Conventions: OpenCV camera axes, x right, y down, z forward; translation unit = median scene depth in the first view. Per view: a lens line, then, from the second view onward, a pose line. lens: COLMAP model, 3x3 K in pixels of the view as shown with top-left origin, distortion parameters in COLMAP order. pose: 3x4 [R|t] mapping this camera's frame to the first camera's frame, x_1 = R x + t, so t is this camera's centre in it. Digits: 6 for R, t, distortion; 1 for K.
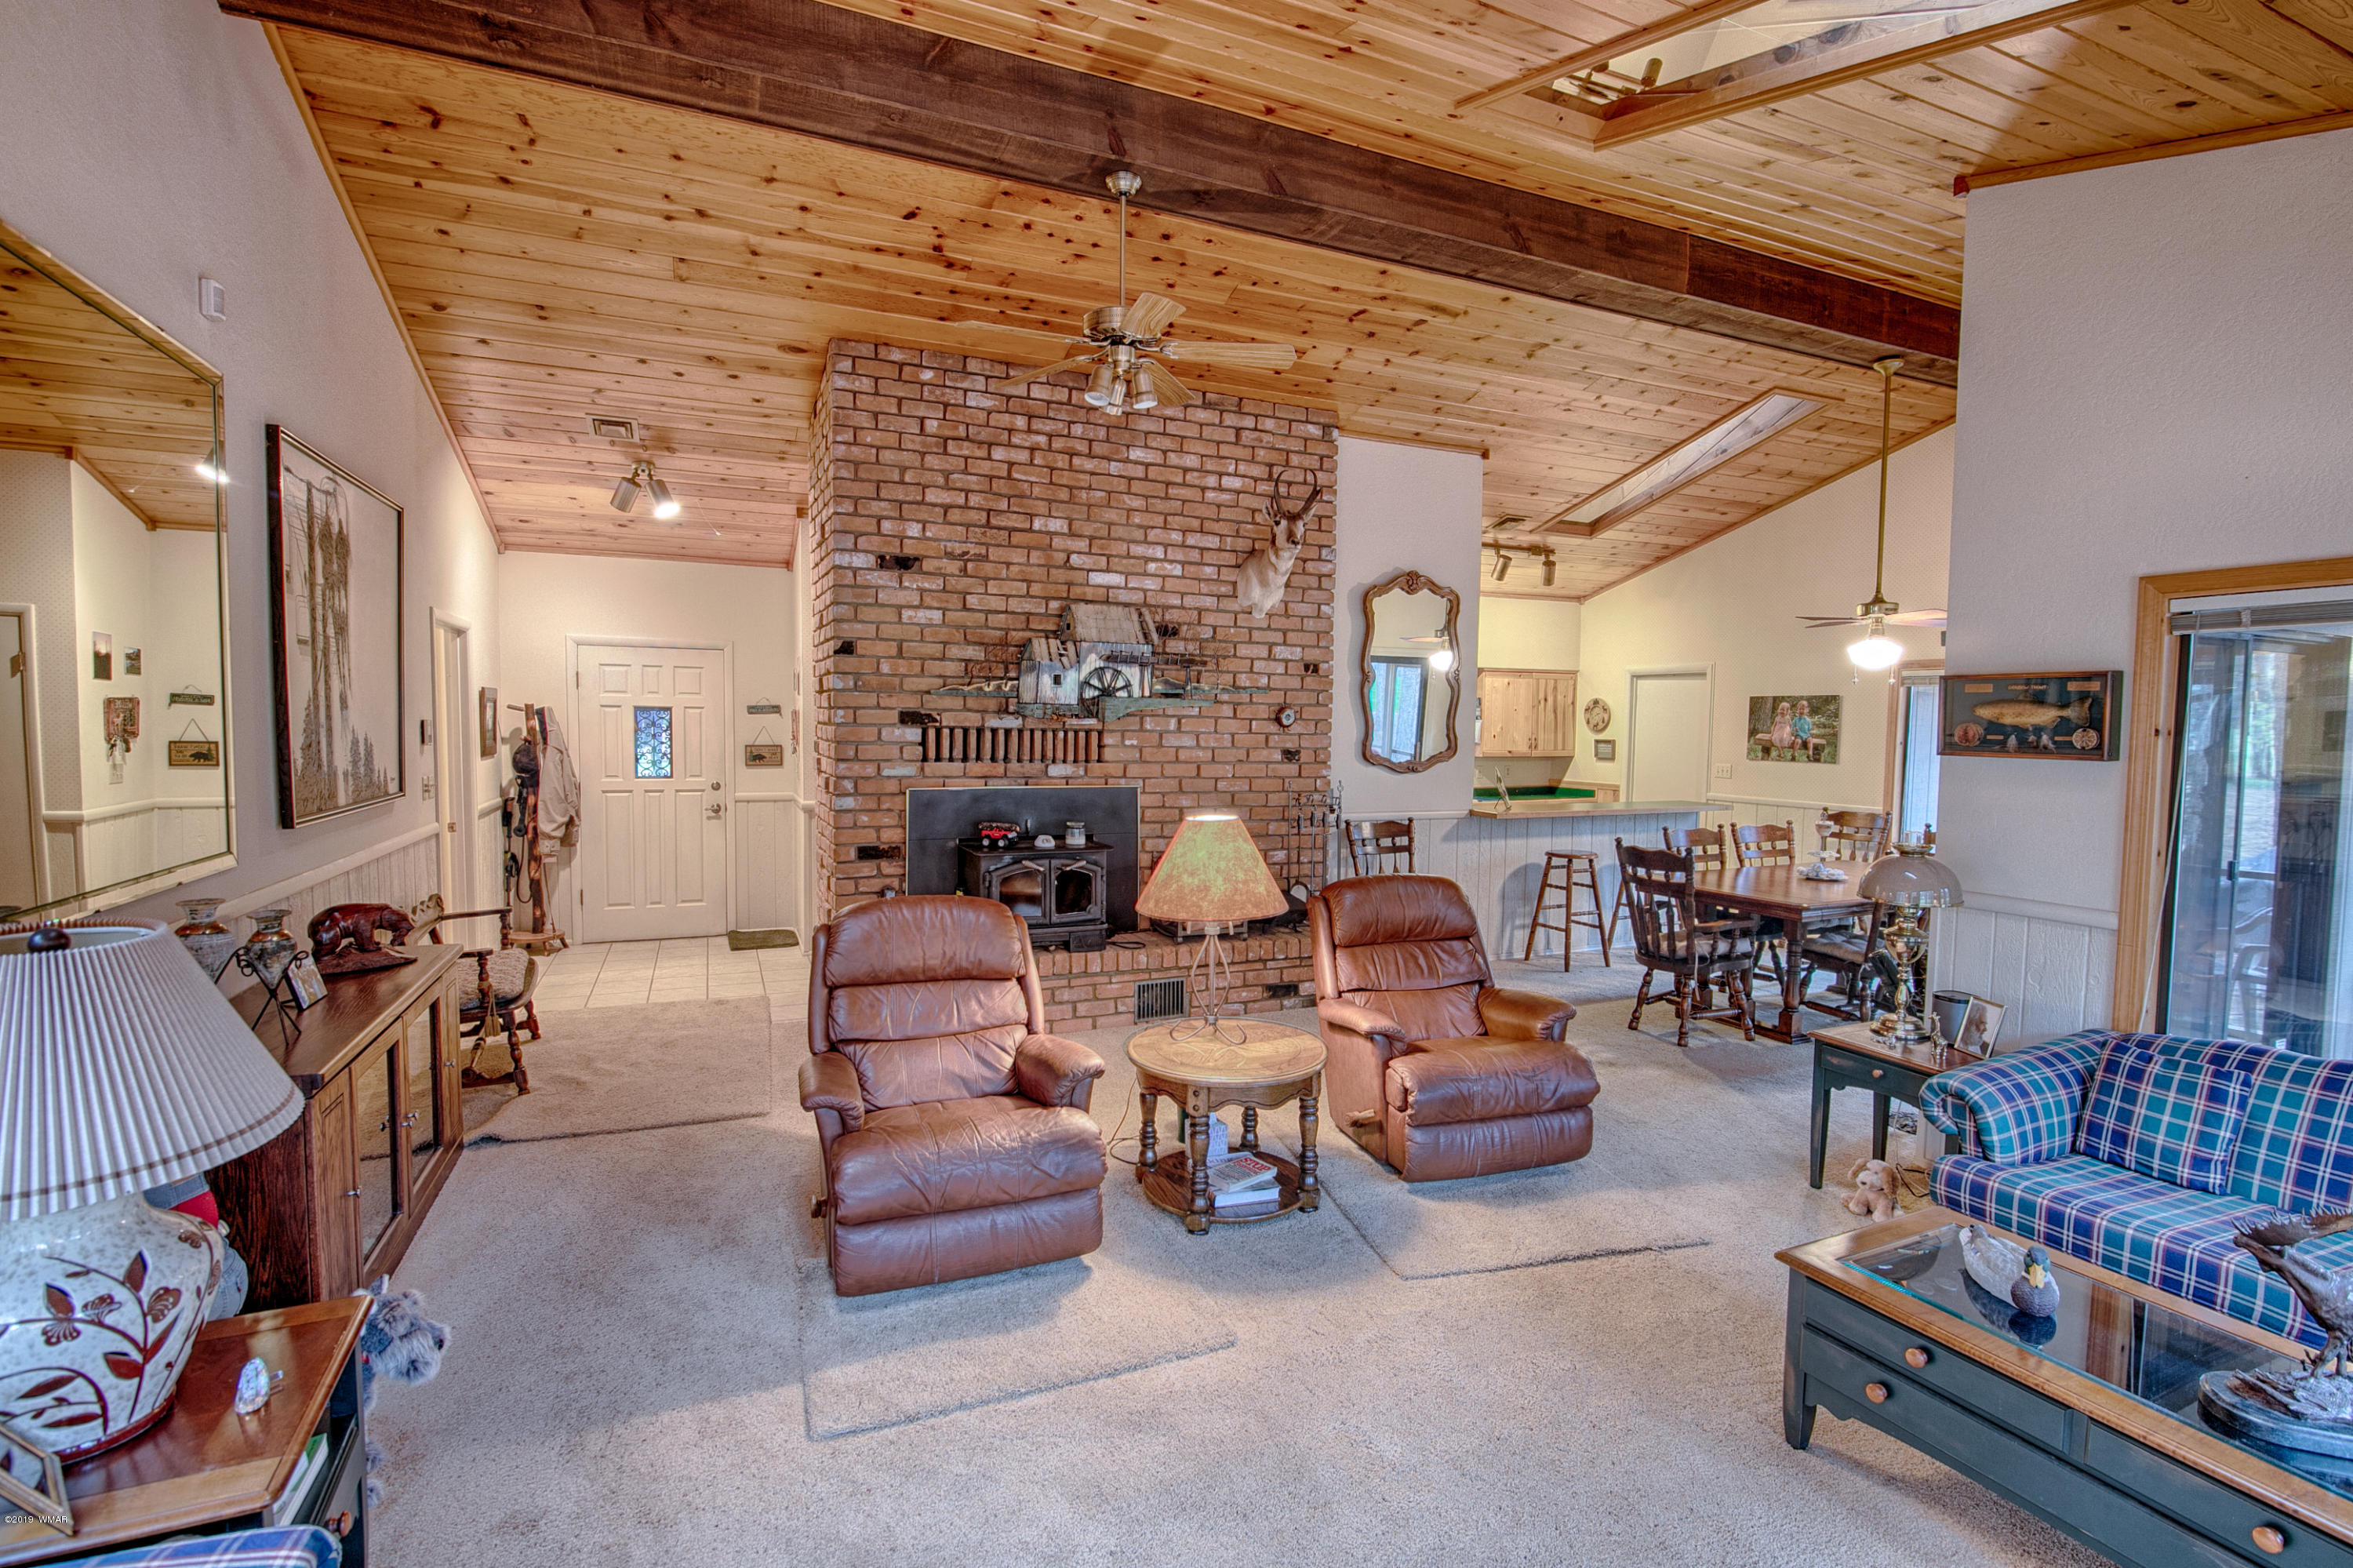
lens RADIAL K [[1072.4, 0, 1181.4], [0, 1072.4, 787.3], [0, 0, 1]] dist [-0.021489, 0.000923]
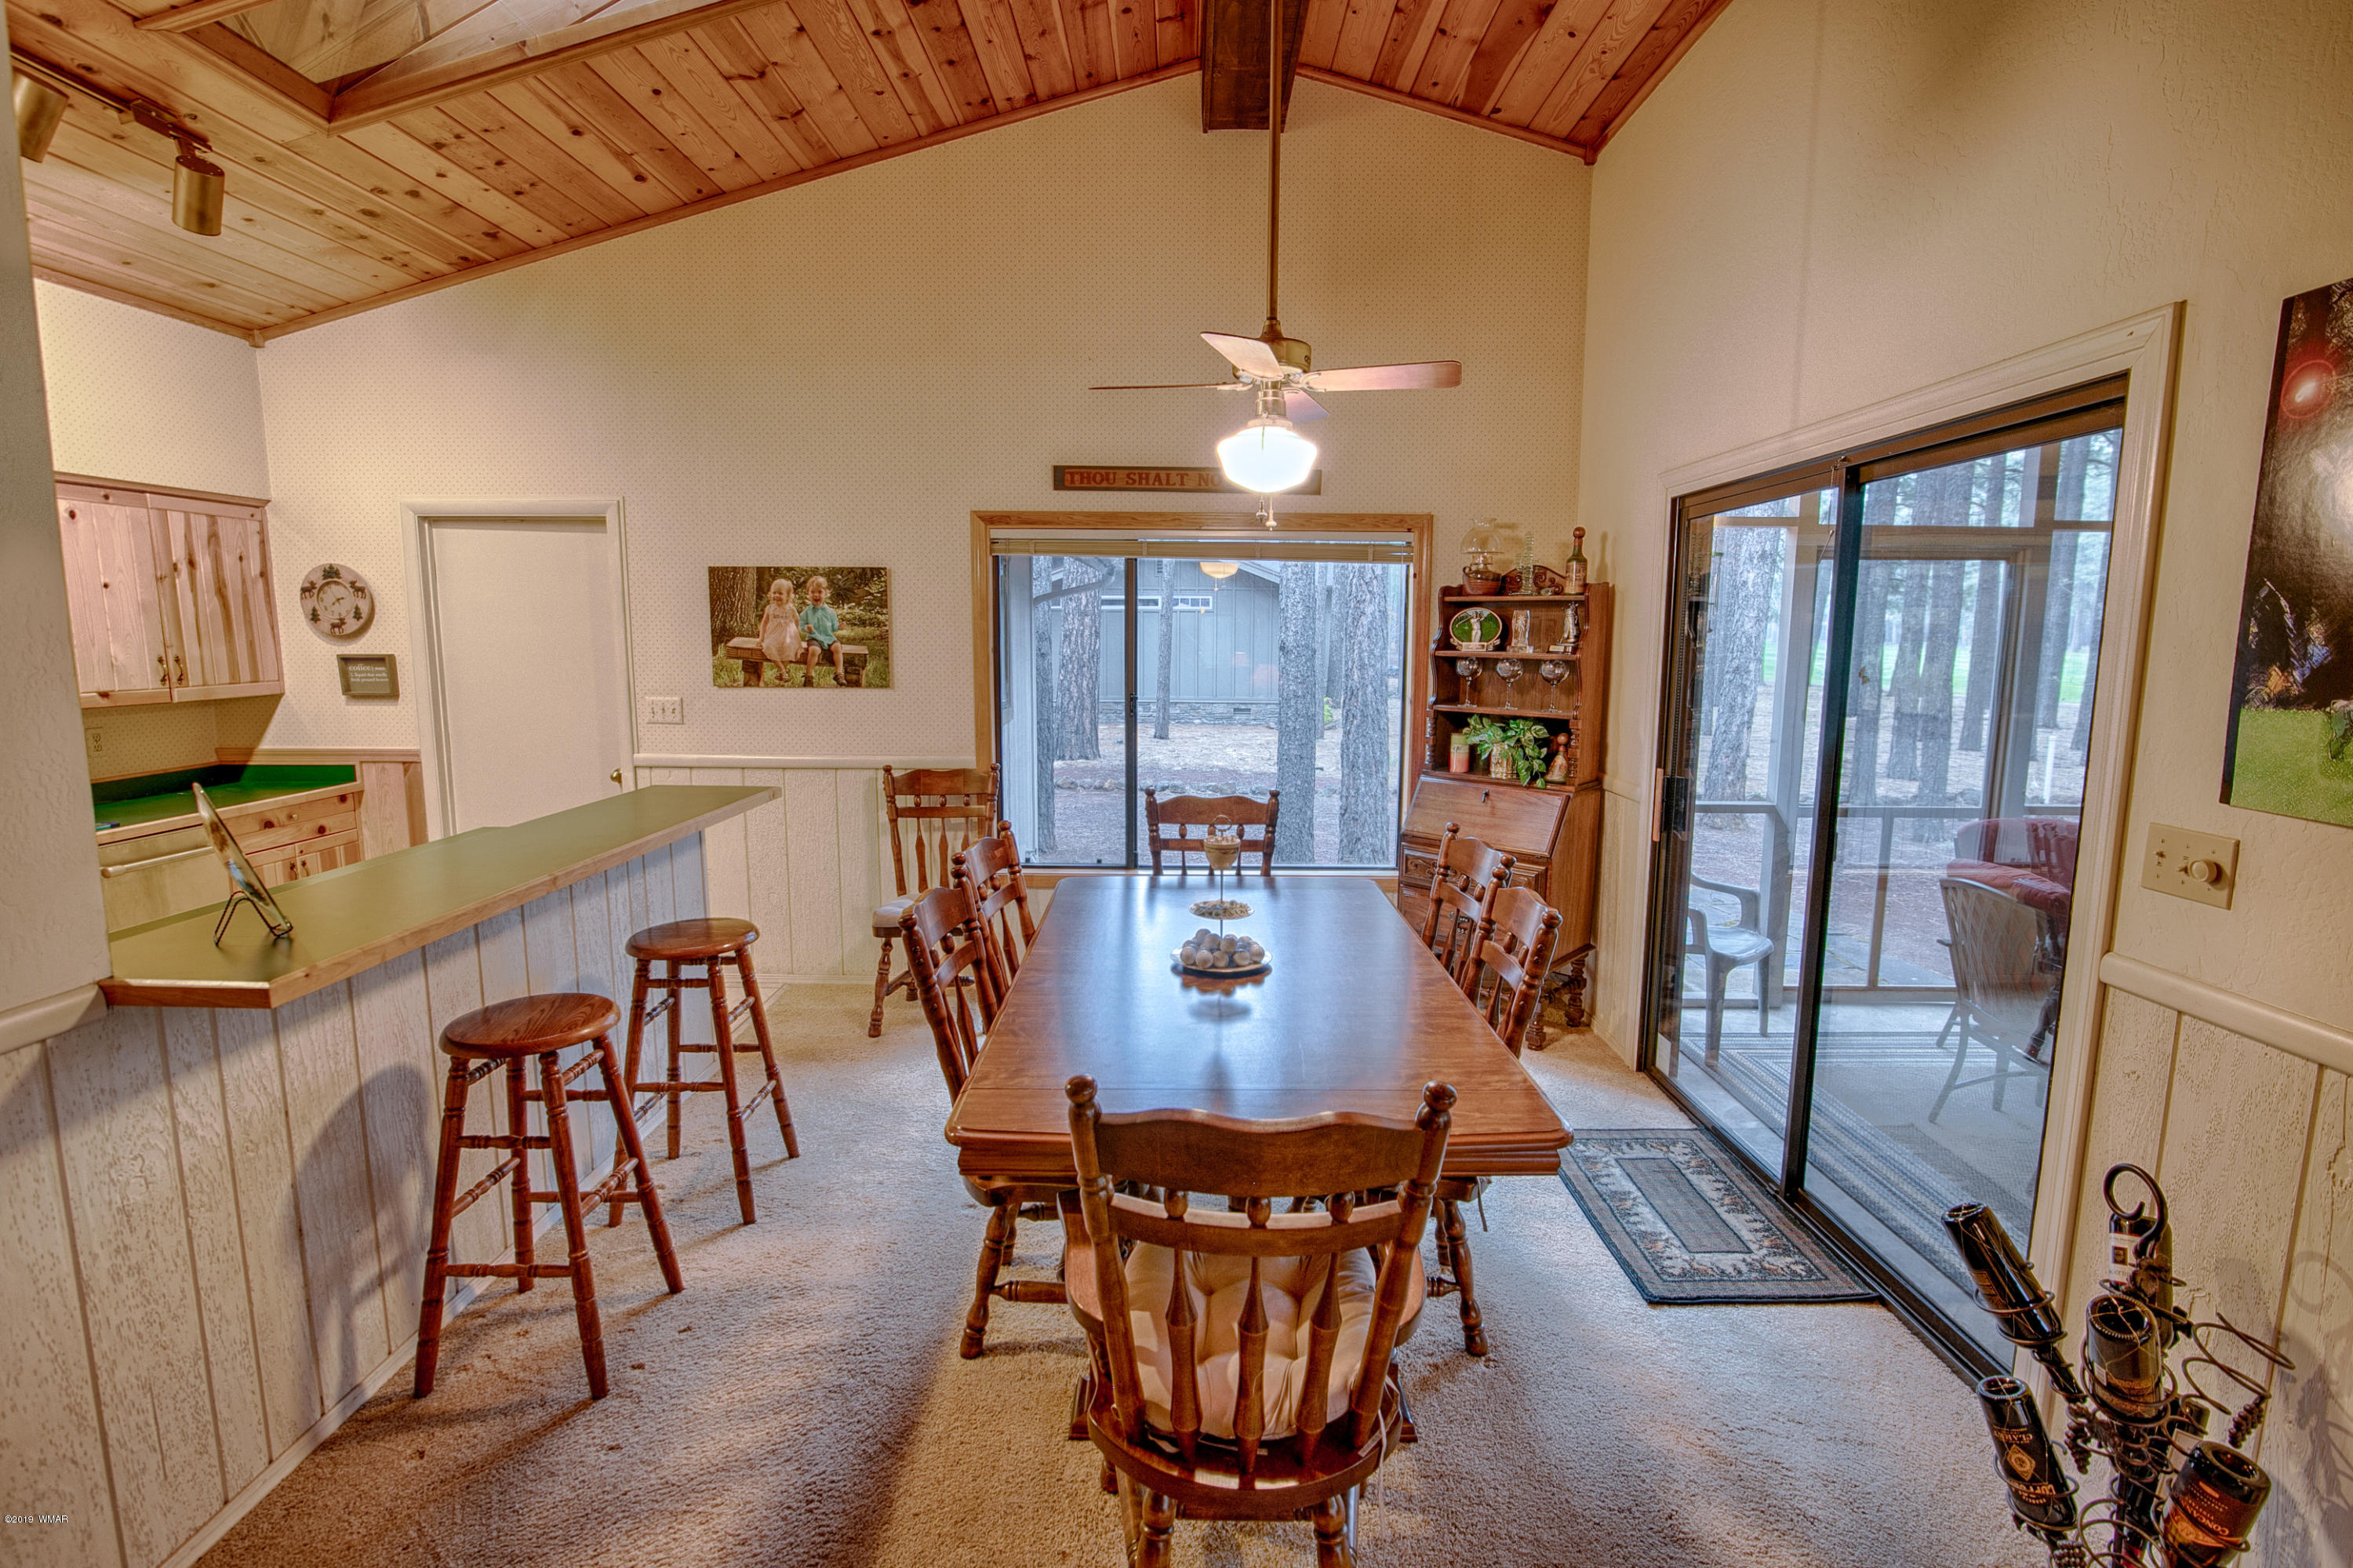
lens RADIAL K [[1072.4, 0, 1181.4], [0, 1072.4, 787.3], [0, 0, 1]] dist [-0.021489, 0.000923]
pose [[0.403712, -0.134600, 0.904931, 0.136484], [0.054541, 0.990900, 0.123055, -0.029418], [-0.913259, -0.000323, 0.407379, 0.575309]]
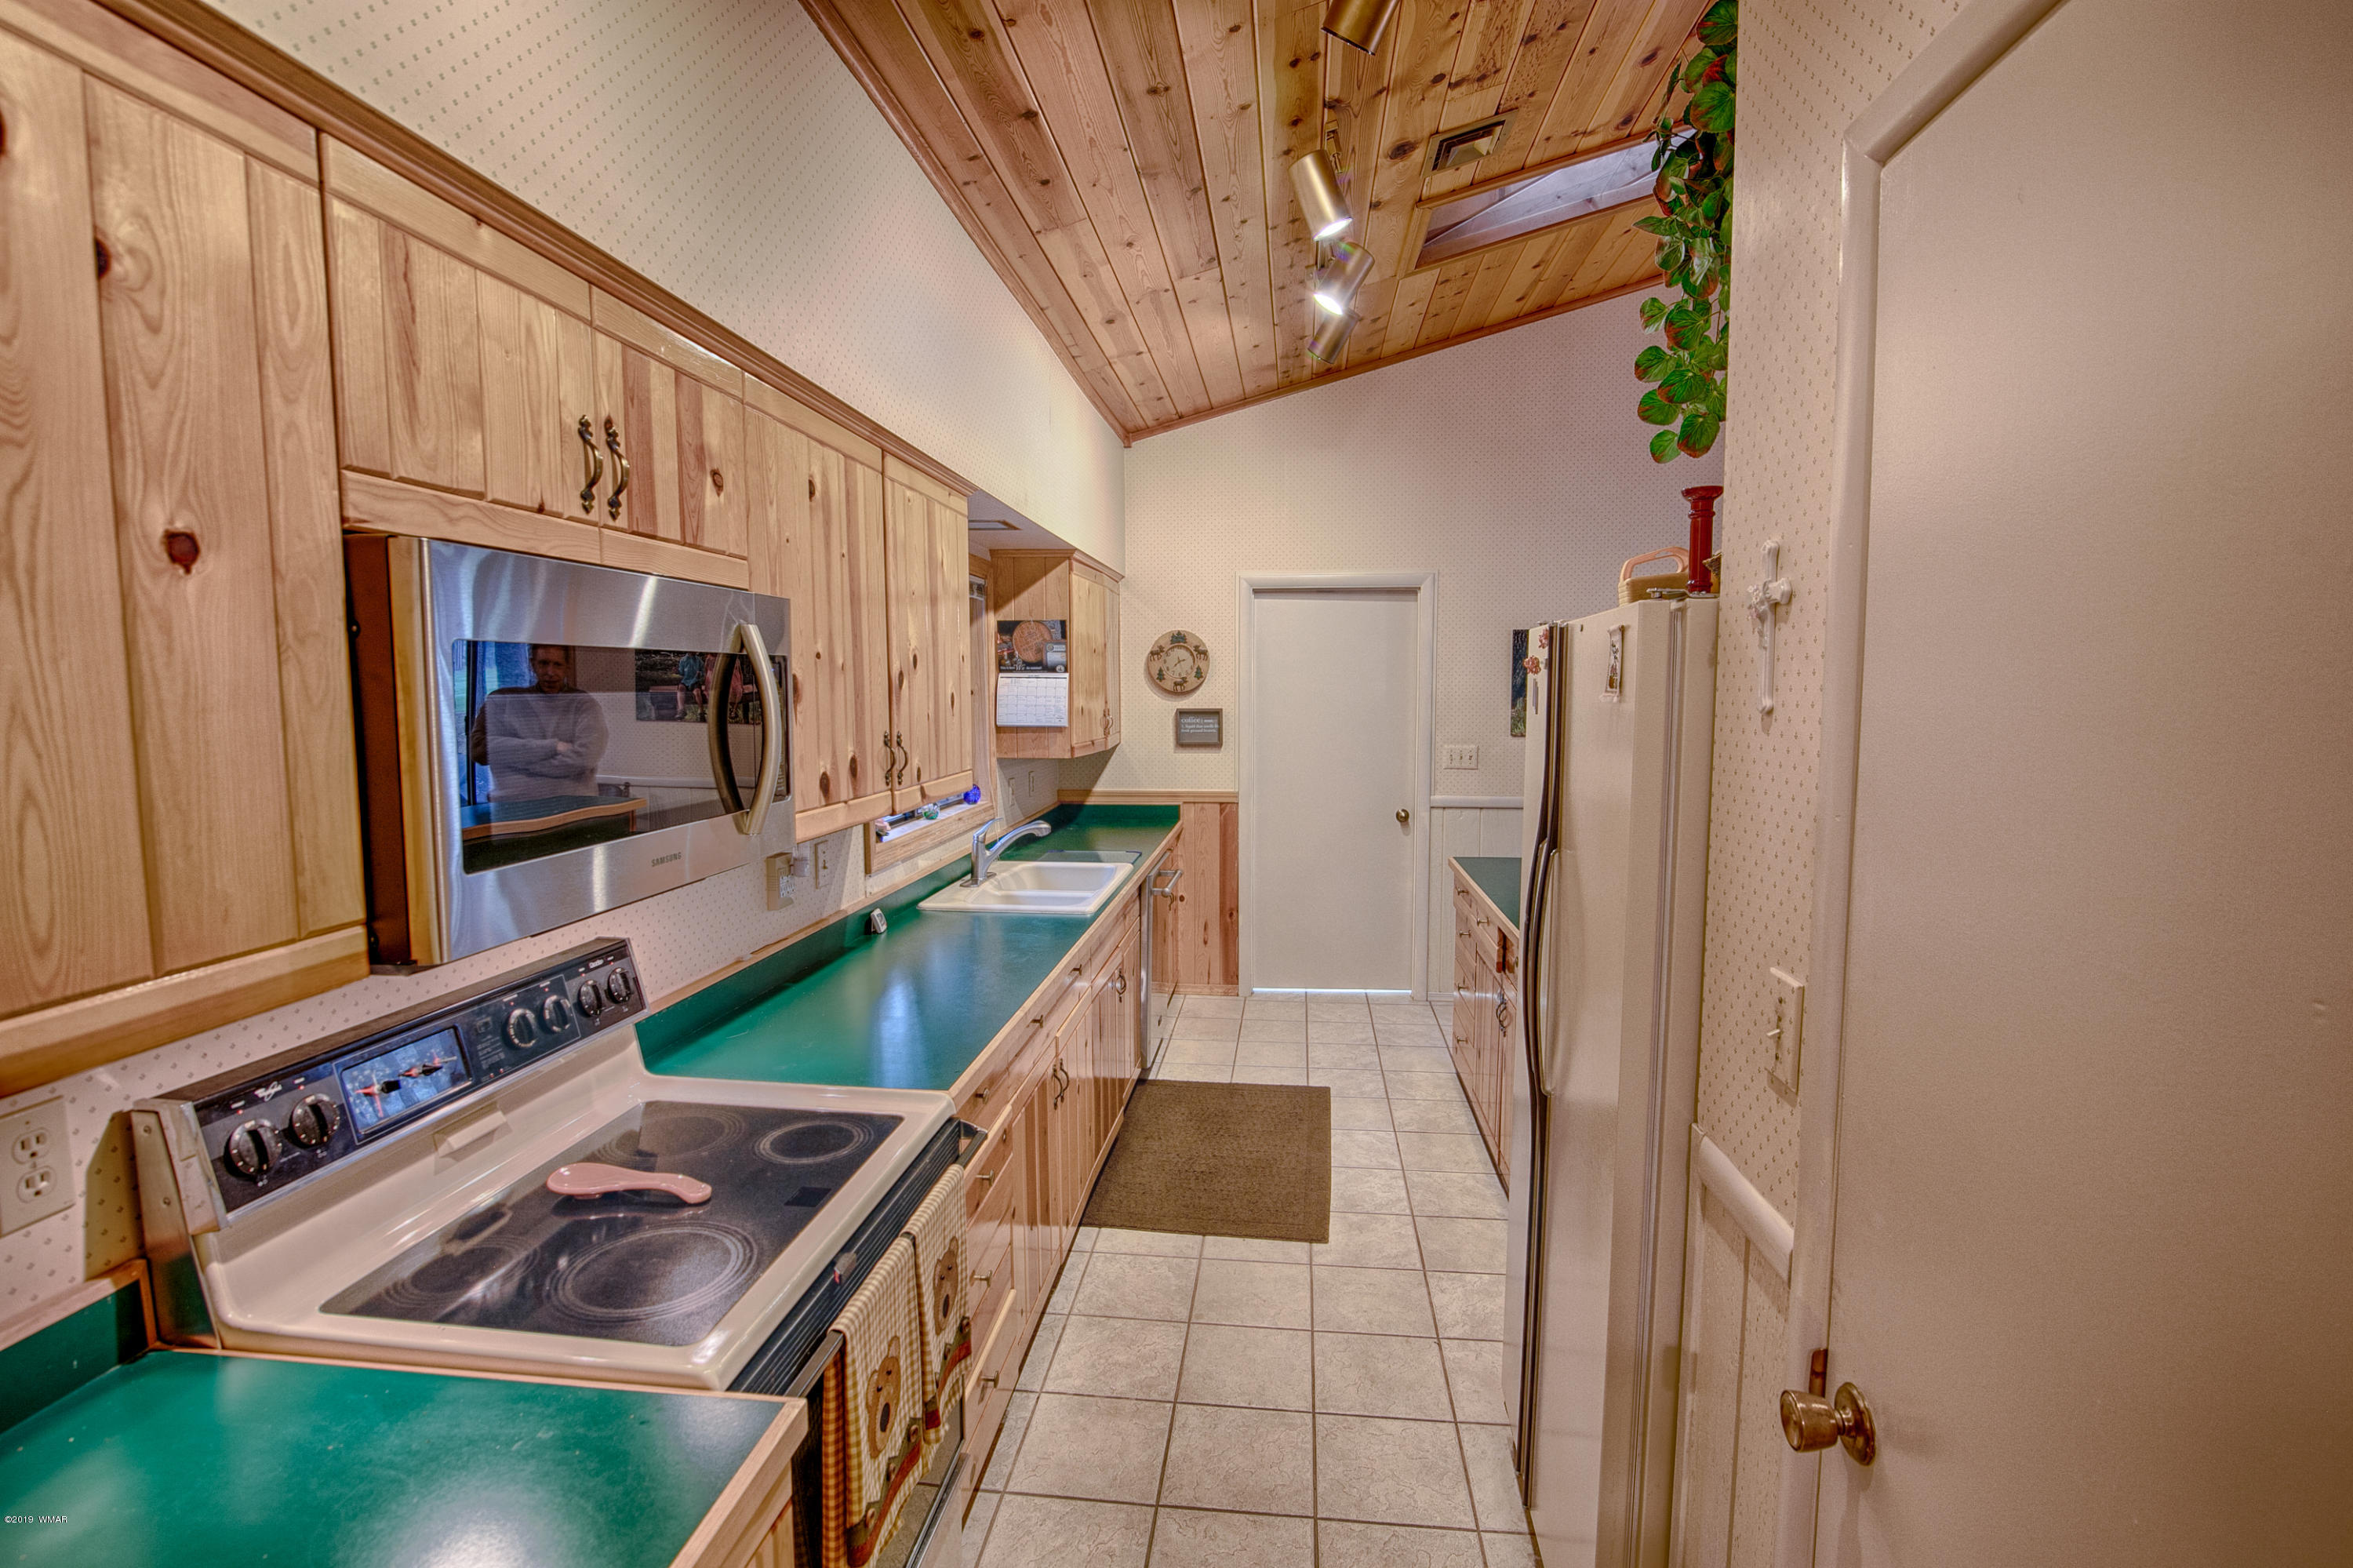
lens RADIAL K [[1072.4, 0, 1181.4], [0, 1072.4, 787.3], [0, 0, 1]] dist [-0.021489, 0.000923]
pose [[0.500370, -0.090697, 0.861048, -0.079359], [0.063928, 0.995654, 0.067726, -0.050089], [-0.863448, 0.021157, 0.503994, 0.866965]]
